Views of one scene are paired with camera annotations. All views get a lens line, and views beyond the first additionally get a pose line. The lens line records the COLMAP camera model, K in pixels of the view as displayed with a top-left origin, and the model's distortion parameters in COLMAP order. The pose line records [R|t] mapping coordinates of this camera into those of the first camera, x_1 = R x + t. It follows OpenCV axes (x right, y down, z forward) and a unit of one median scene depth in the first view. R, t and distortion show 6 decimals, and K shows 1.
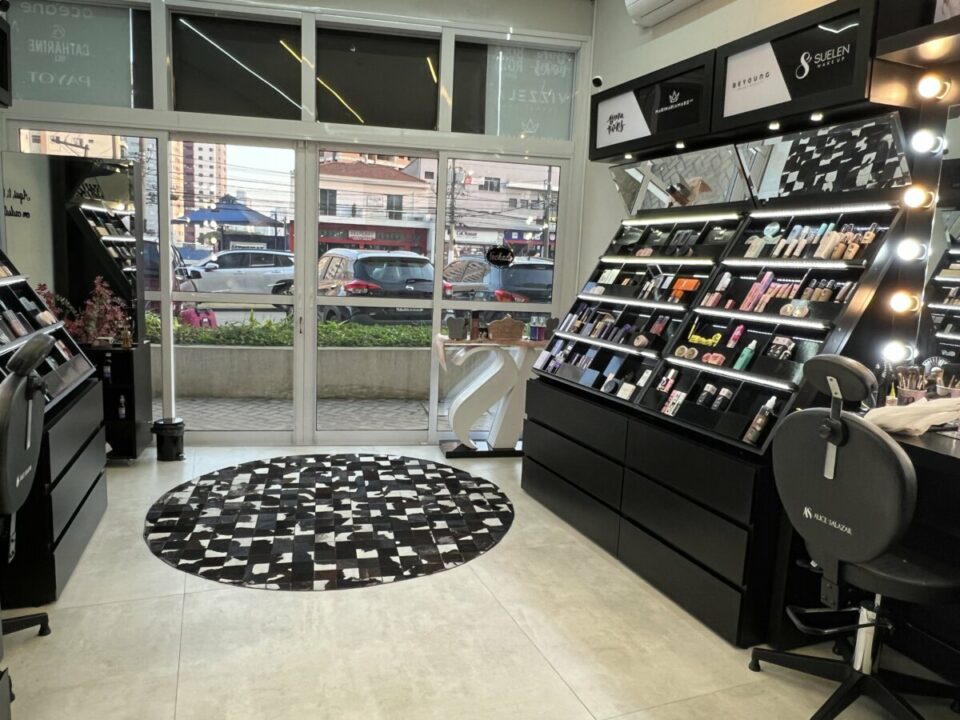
lens RADIAL K [[673.3, 0, 479.3], [0, 673.3, 356.1], [0, 0, 1]] dist [-0.003079, -0.001263]
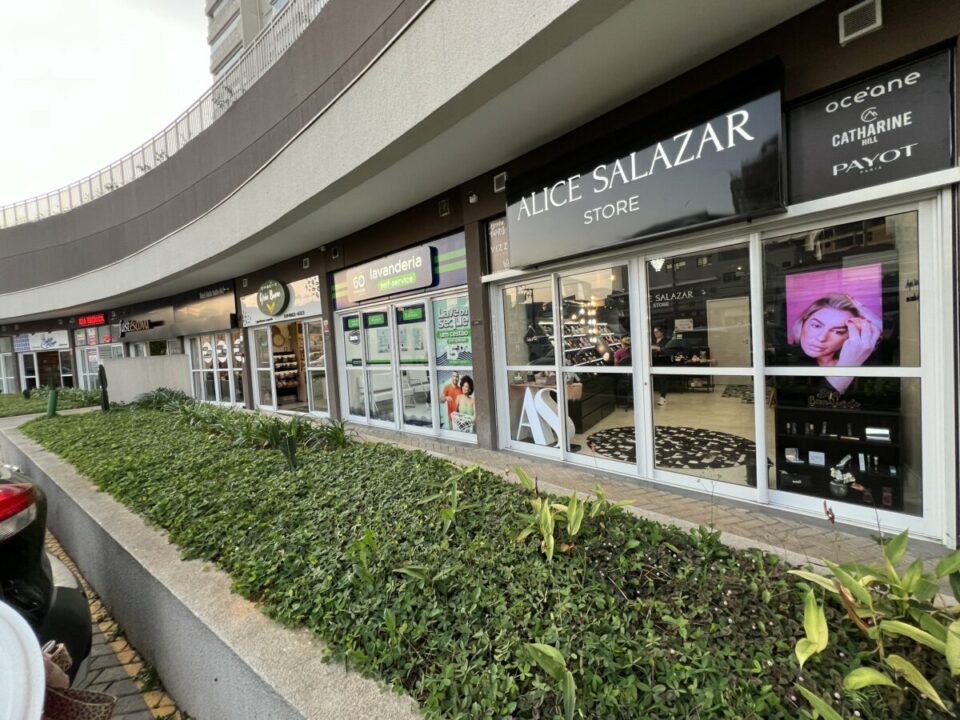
lens RADIAL K [[385.2, 0, 478.9], [0, 385.2, 355.1], [0, 0, 1]] dist [-0.000236, -0.000035]
pose [[-0.556551, -0.041193, 0.829792, -1.025074], [0.151720, 0.976936, 0.150258, -0.398570], [-0.816843, 0.209522, -0.537464, 2.394806]]
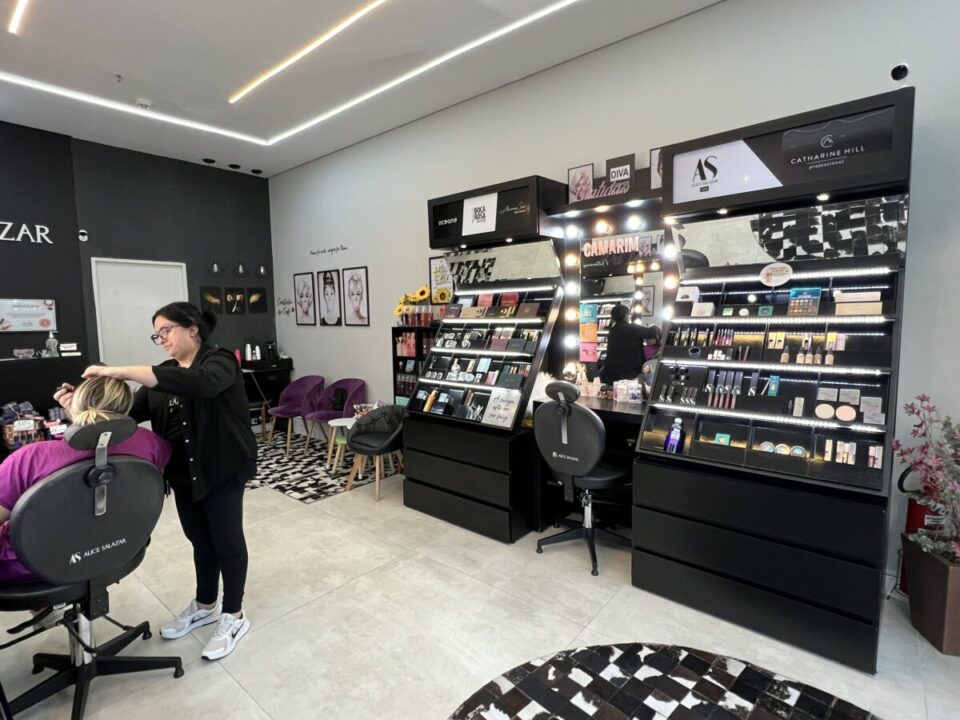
lens RADIAL K [[481.3, 0, 474.3], [0, 481.3, 358.2], [0, 0, 1]] dist [0.000417, -0.001933]
pose [[-0.879259, 0.014810, -0.476114, 0.098787], [-0.089528, 0.976567, 0.195710, -0.201542], [0.467855, 0.214706, -0.857329, 1.239984]]
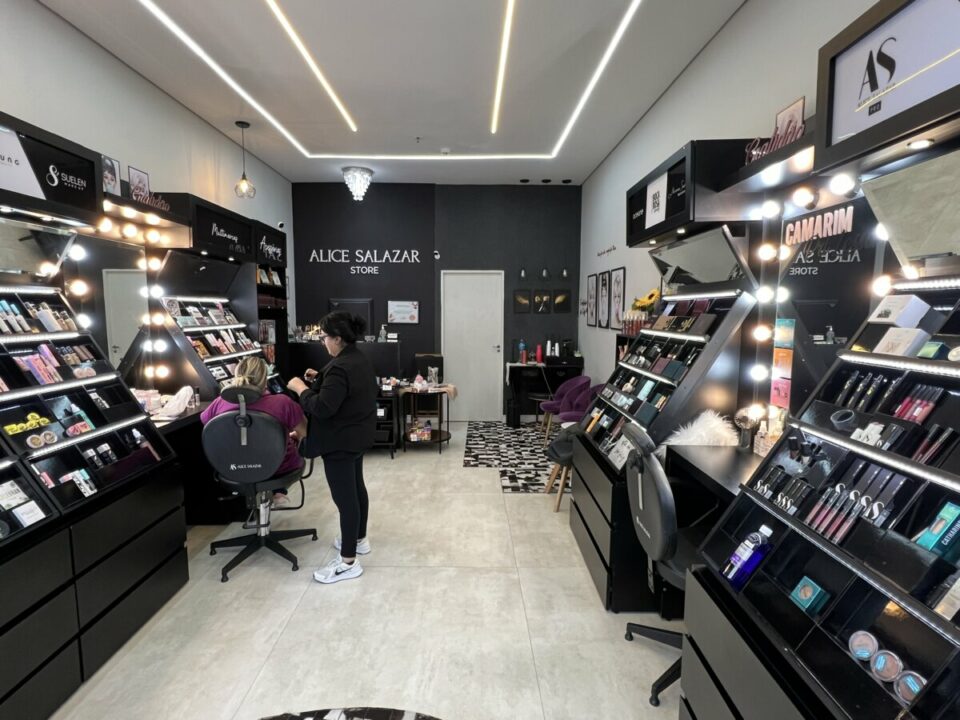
lens RADIAL K [[481.3, 0, 471.8], [0, 481.3, 359.2], [0, 0, 1]] dist [0.000417, -0.001933]
pose [[-0.931629, -0.083946, 0.353583, -0.427605], [0.006775, 0.968775, 0.247851, -0.246985], [-0.363349, 0.233300, -0.901969, 1.218950]]
